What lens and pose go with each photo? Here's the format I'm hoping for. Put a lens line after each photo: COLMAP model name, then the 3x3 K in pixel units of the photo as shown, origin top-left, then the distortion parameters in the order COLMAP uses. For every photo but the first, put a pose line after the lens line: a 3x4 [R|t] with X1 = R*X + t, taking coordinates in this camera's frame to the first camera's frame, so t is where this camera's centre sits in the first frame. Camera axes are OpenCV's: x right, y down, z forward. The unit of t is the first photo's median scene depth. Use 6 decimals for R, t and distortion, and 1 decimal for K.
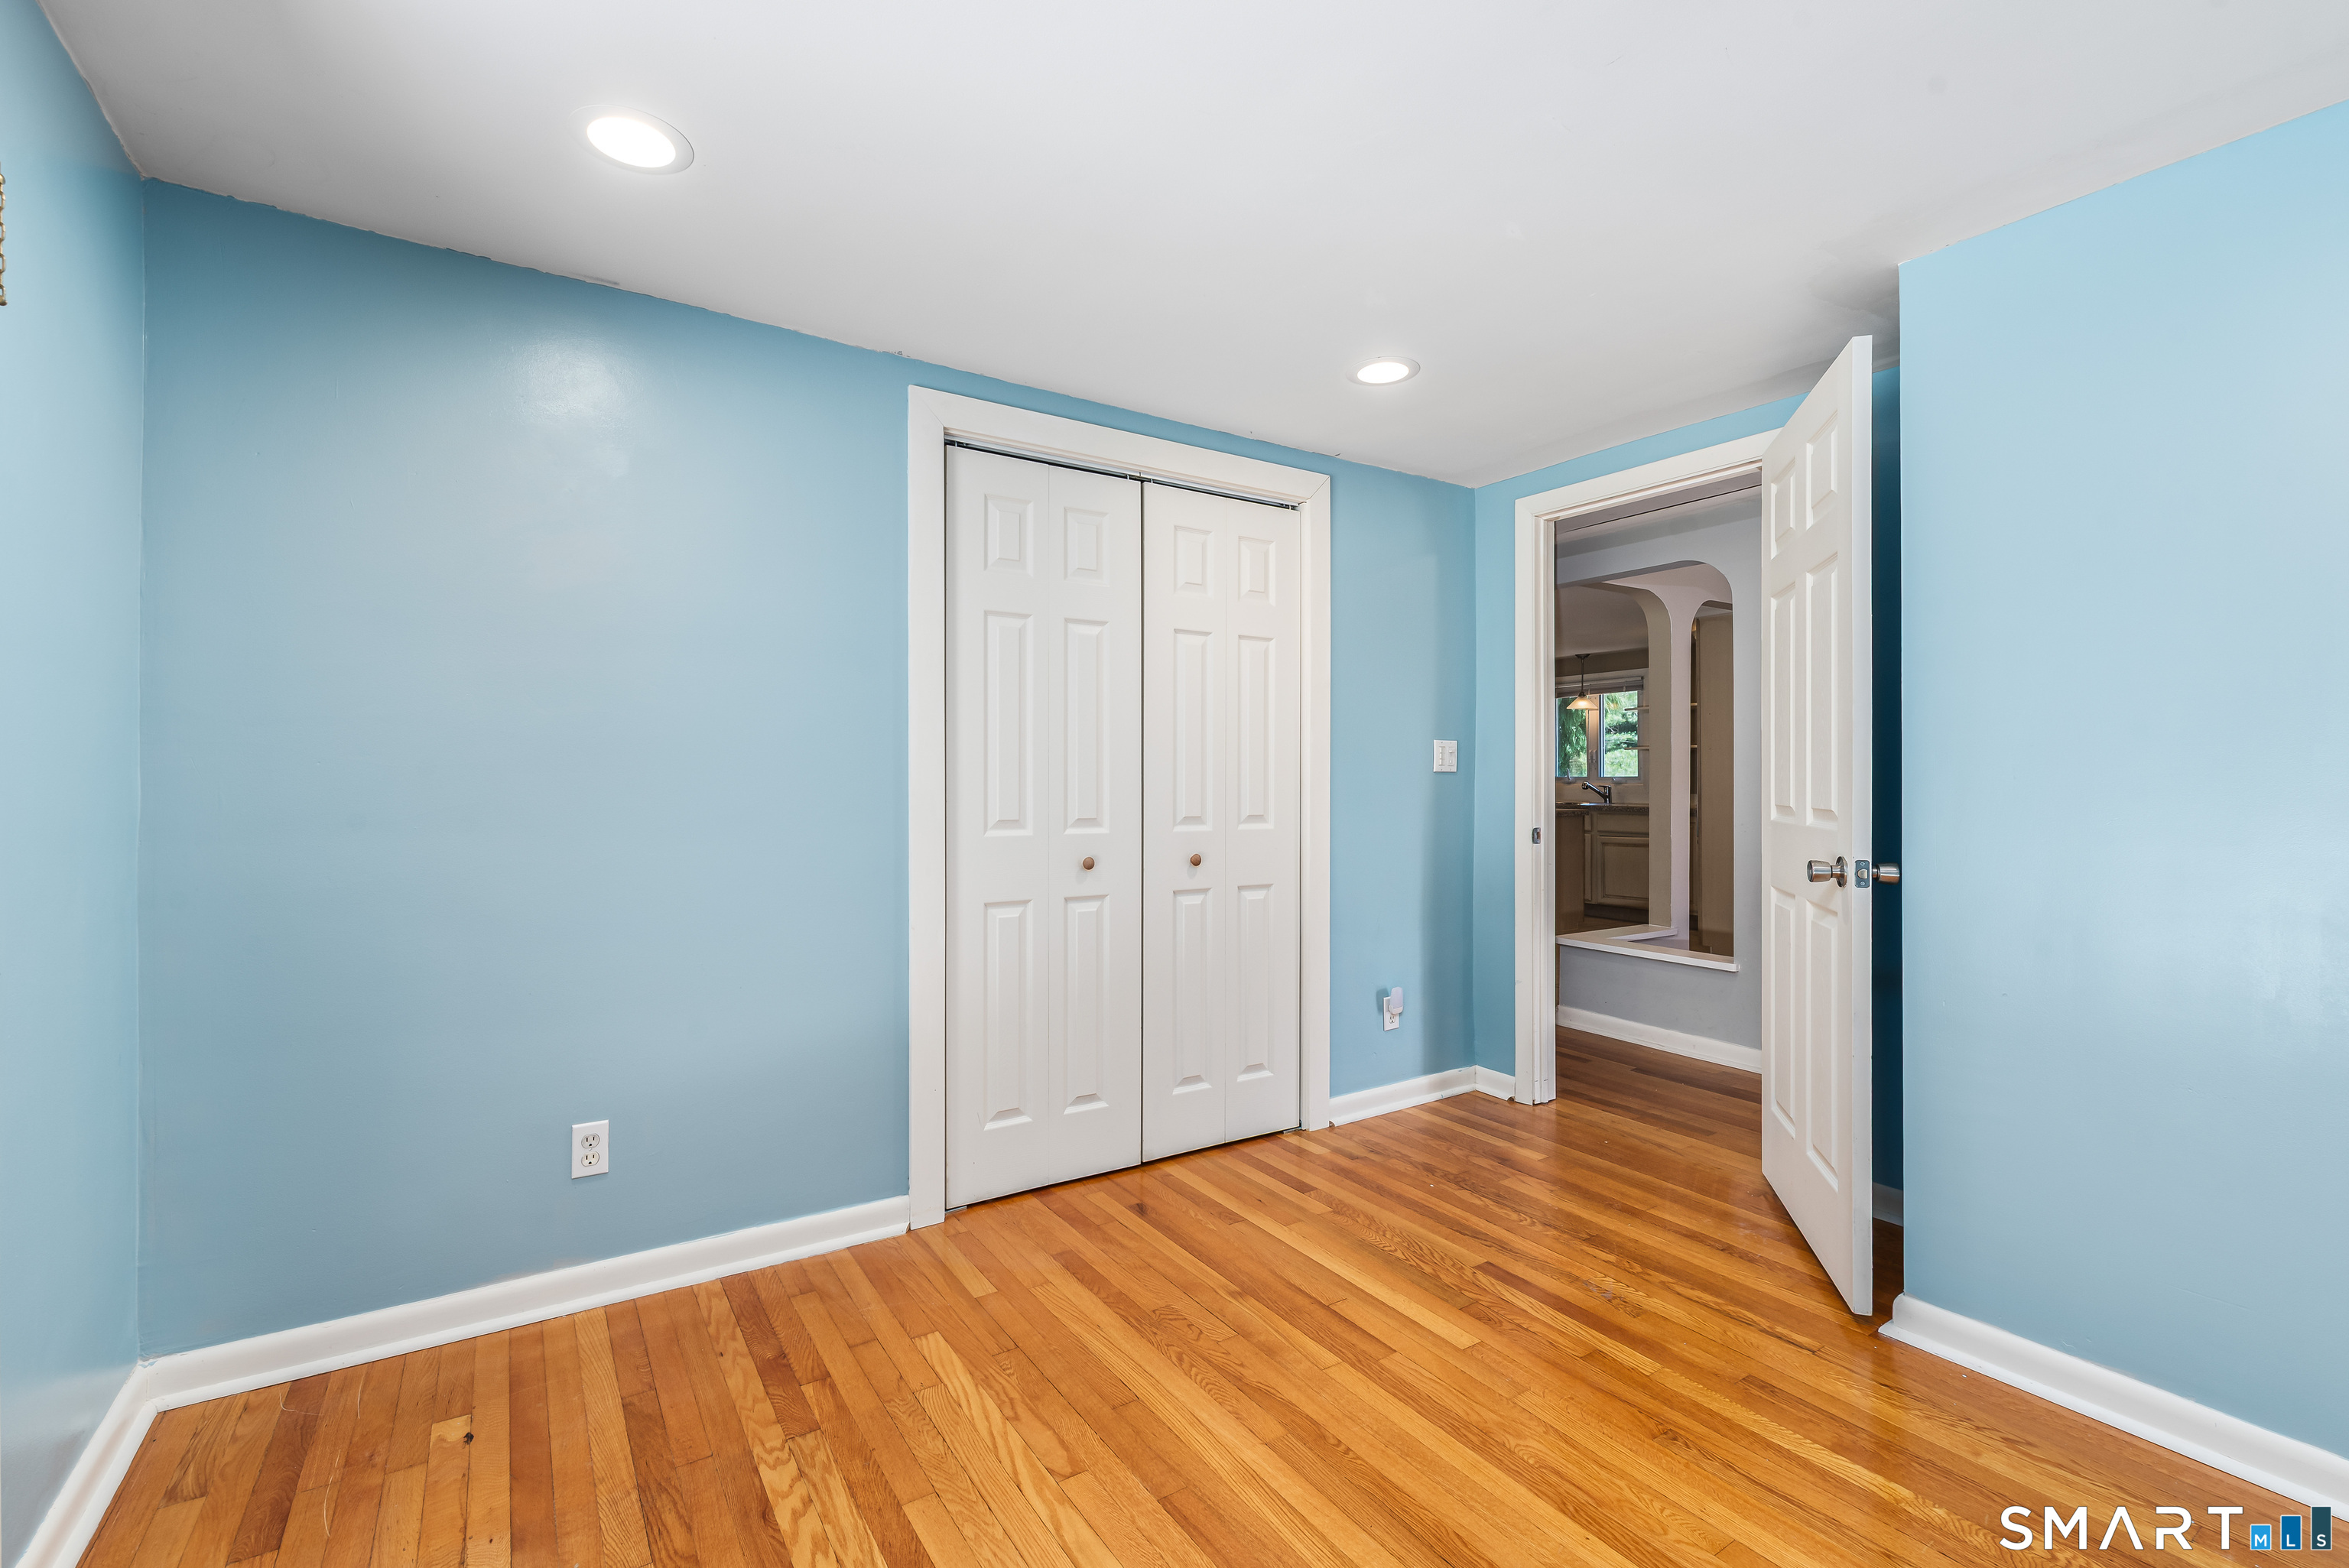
lens RADIAL K [[1005.0, 0, 1179.0], [0, 1005.0, 779.0], [0, 0, 1]] dist [0.001616, 0.001348]
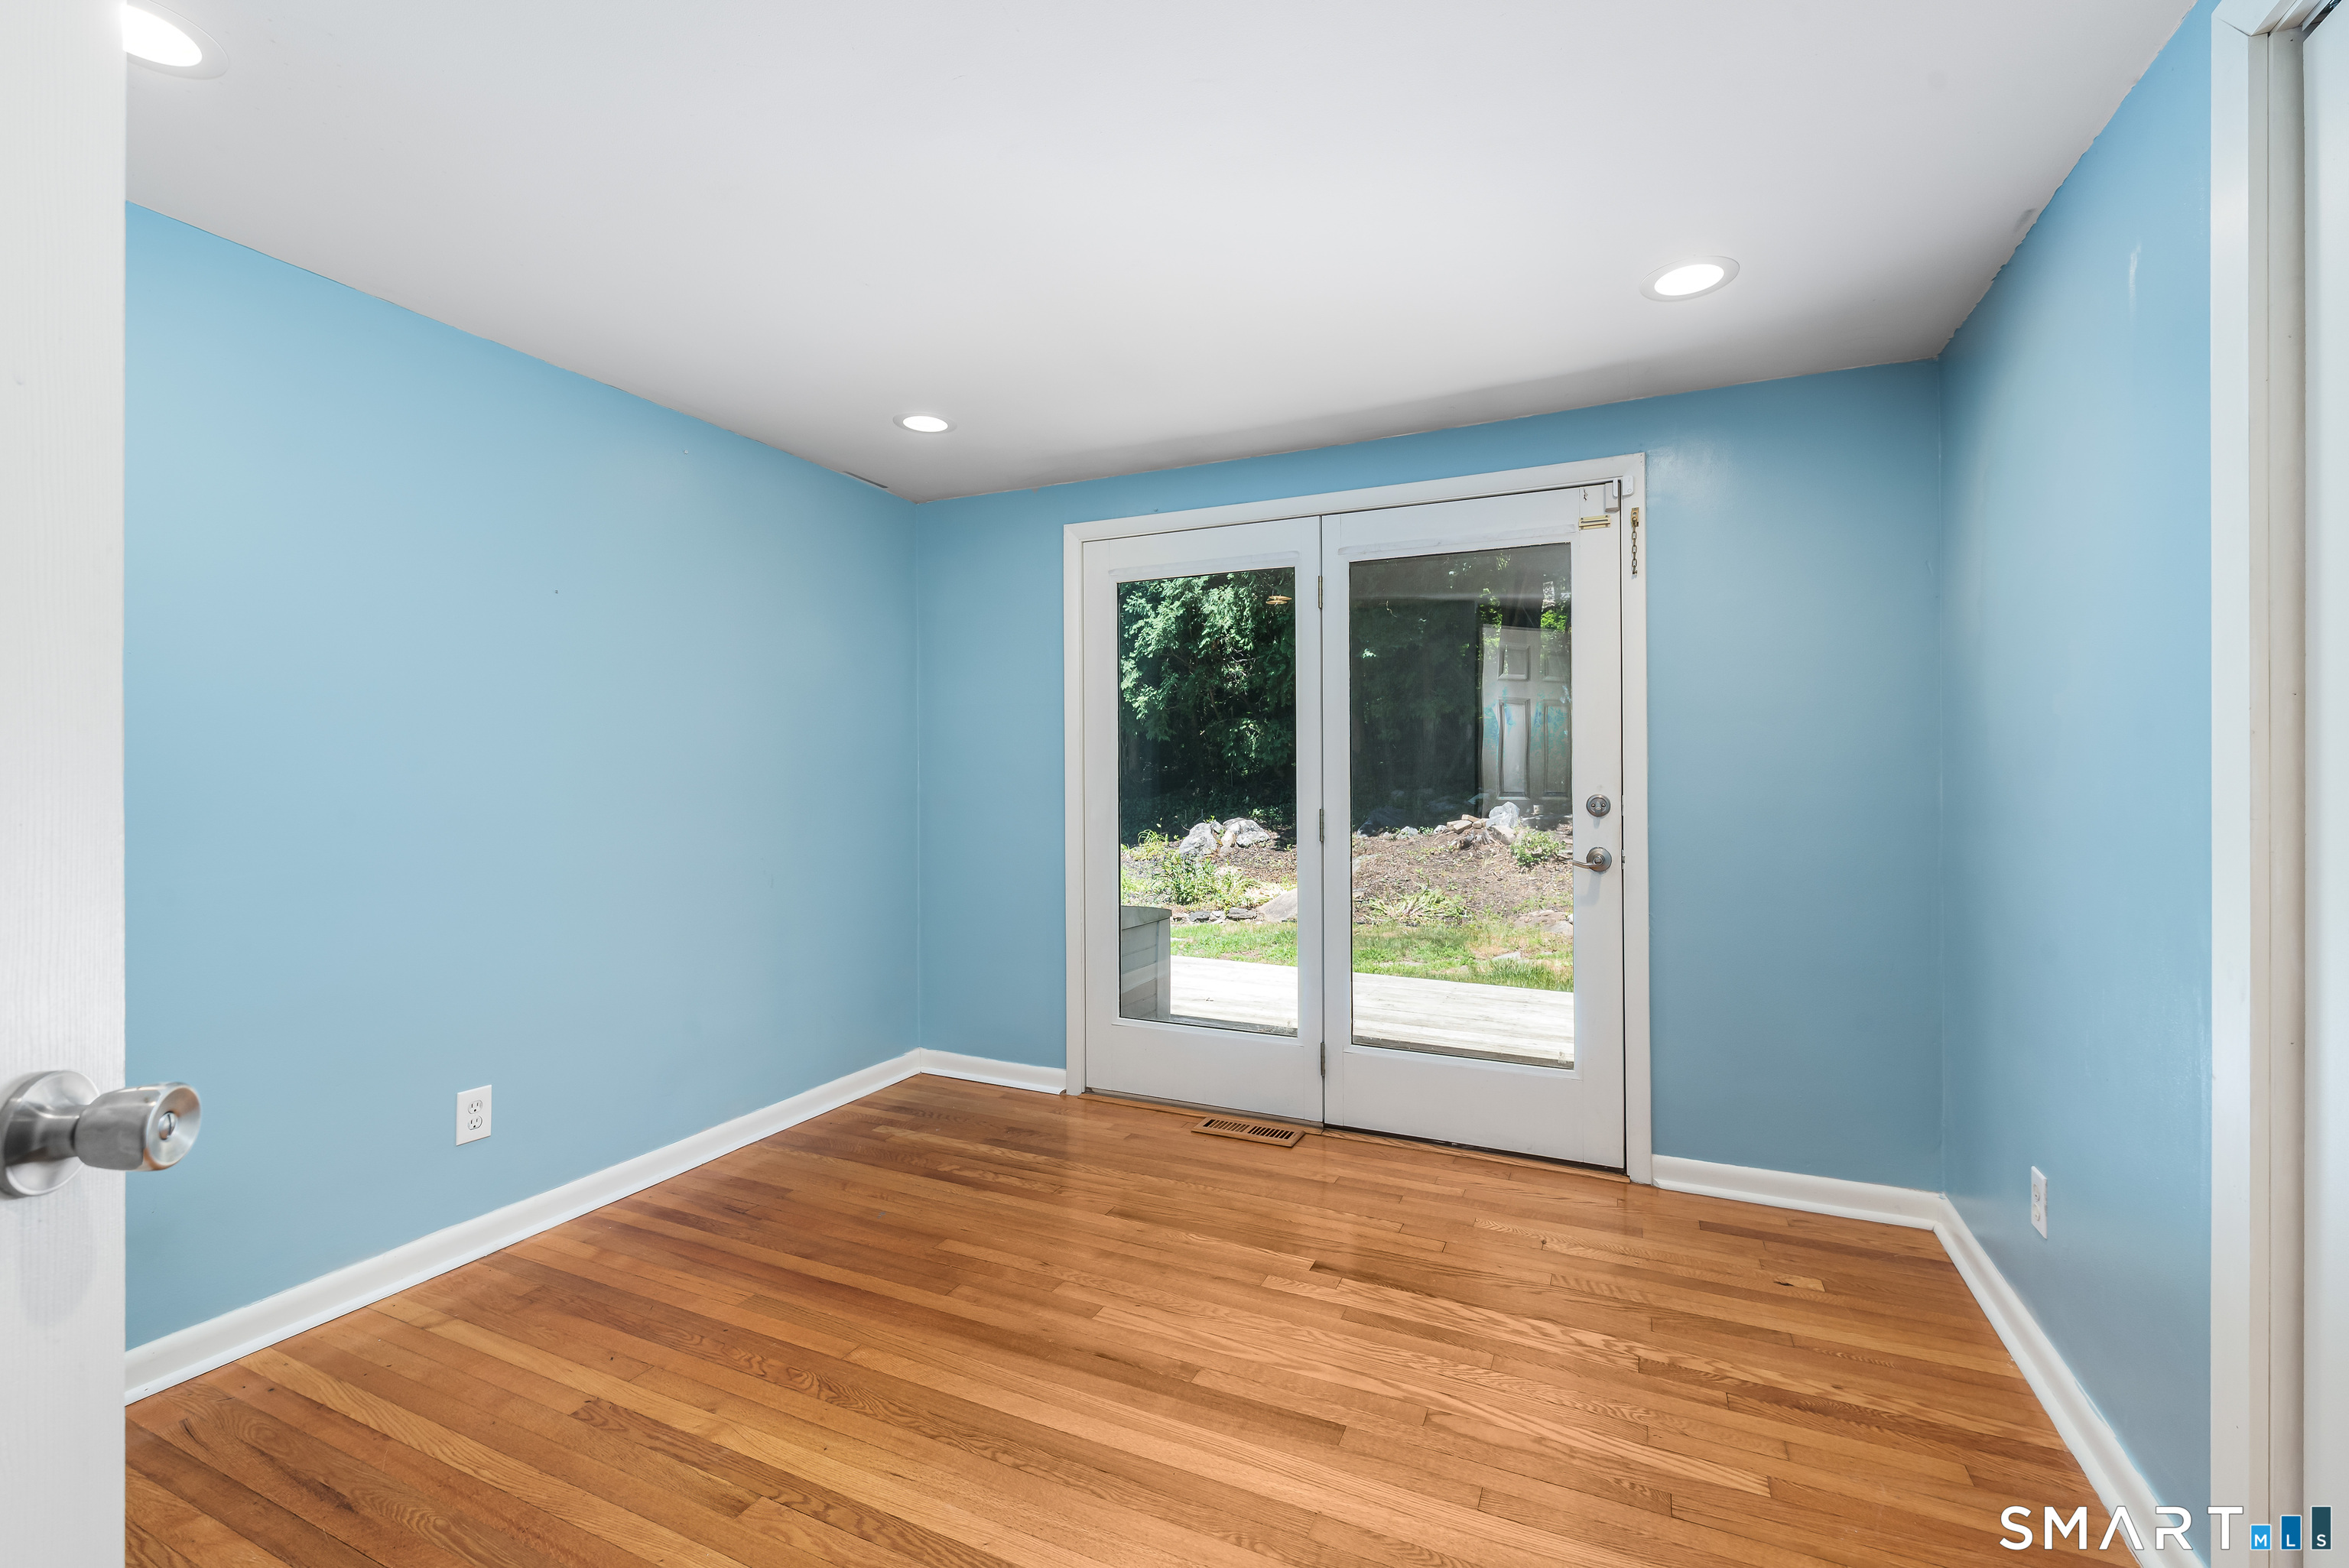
lens RADIAL K [[1005.0, 0, 1171.5], [0, 1005.0, 783.1], [0, 0, 1]] dist [0.001616, 0.001348]
pose [[-0.848752, 0.002505, -0.528786, 0.677999], [-0.000706, 0.999983, 0.005871, -0.012331], [0.528791, 0.005356, -0.848735, 1.690736]]
